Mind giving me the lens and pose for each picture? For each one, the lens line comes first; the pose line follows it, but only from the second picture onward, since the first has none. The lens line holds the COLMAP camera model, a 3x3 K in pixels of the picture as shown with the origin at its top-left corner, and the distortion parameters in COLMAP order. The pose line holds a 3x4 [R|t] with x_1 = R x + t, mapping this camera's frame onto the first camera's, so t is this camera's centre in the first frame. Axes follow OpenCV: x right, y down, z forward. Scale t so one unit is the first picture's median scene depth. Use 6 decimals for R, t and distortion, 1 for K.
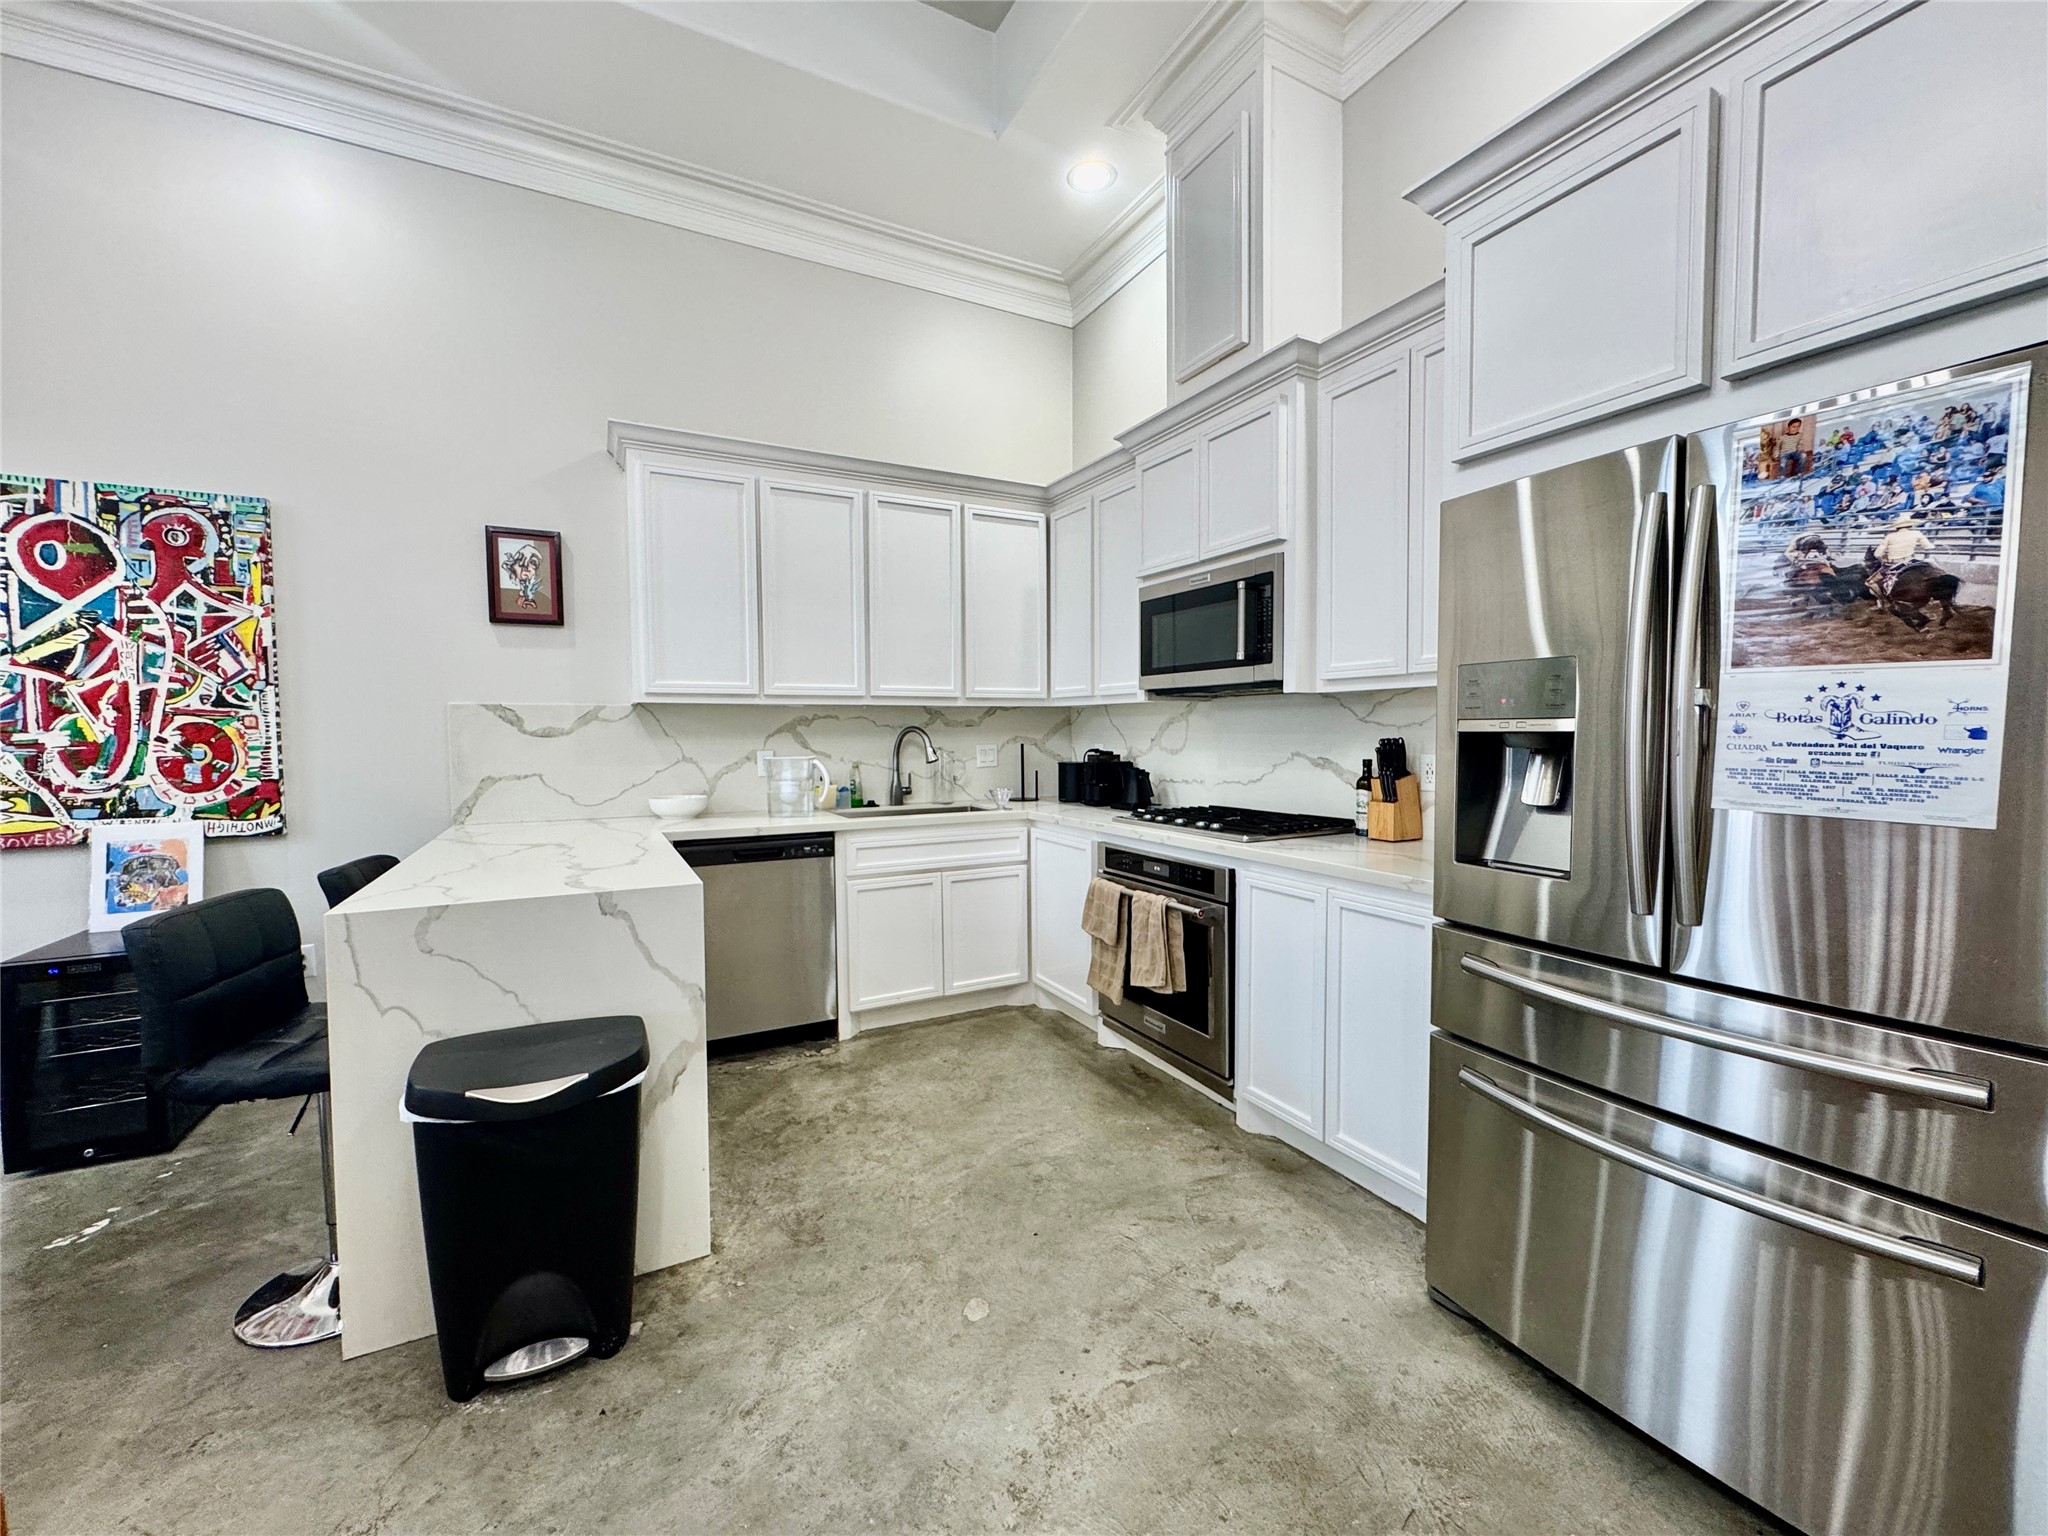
lens RADIAL K [[815.8, 0, 1023.6], [0, 815.8, 772.0], [0, 0, 1]] dist [-0.001697, -0.000028]
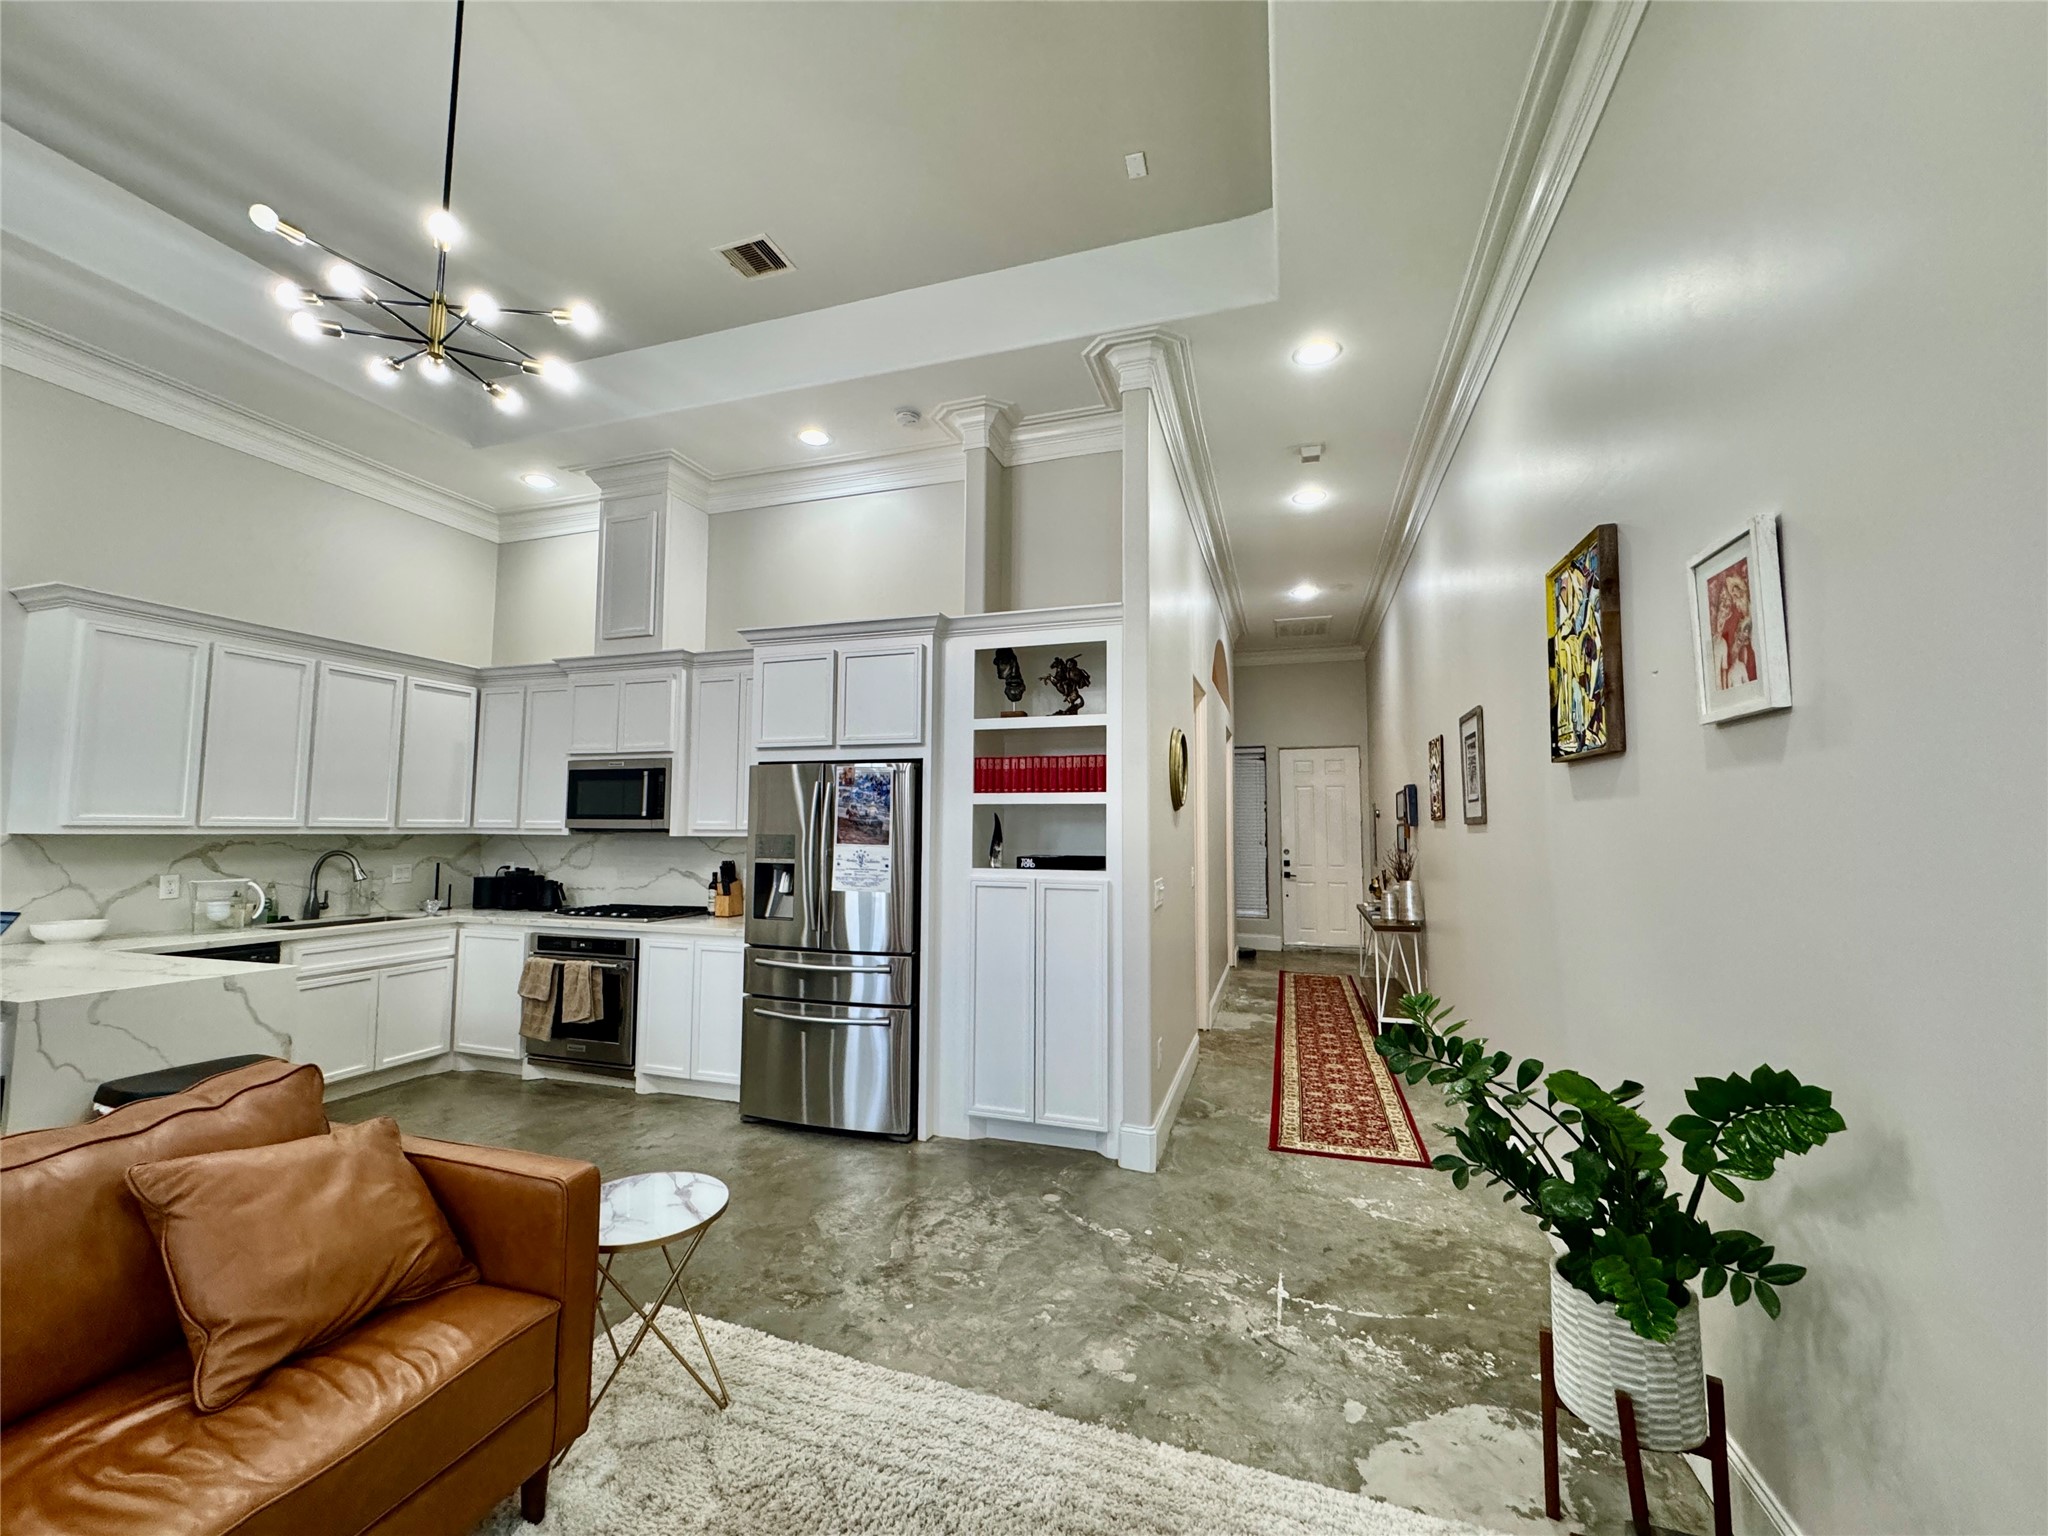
lens RADIAL K [[815.8, 0, 1023.6], [0, 815.8, 772.0], [0, 0, 1]] dist [-0.001697, -0.000028]
pose [[0.719159, 0.060566, 0.692201, -0.342335], [0.025536, 0.993217, -0.113436, -0.013560], [-0.694376, 0.099254, 0.712734, -0.765114]]
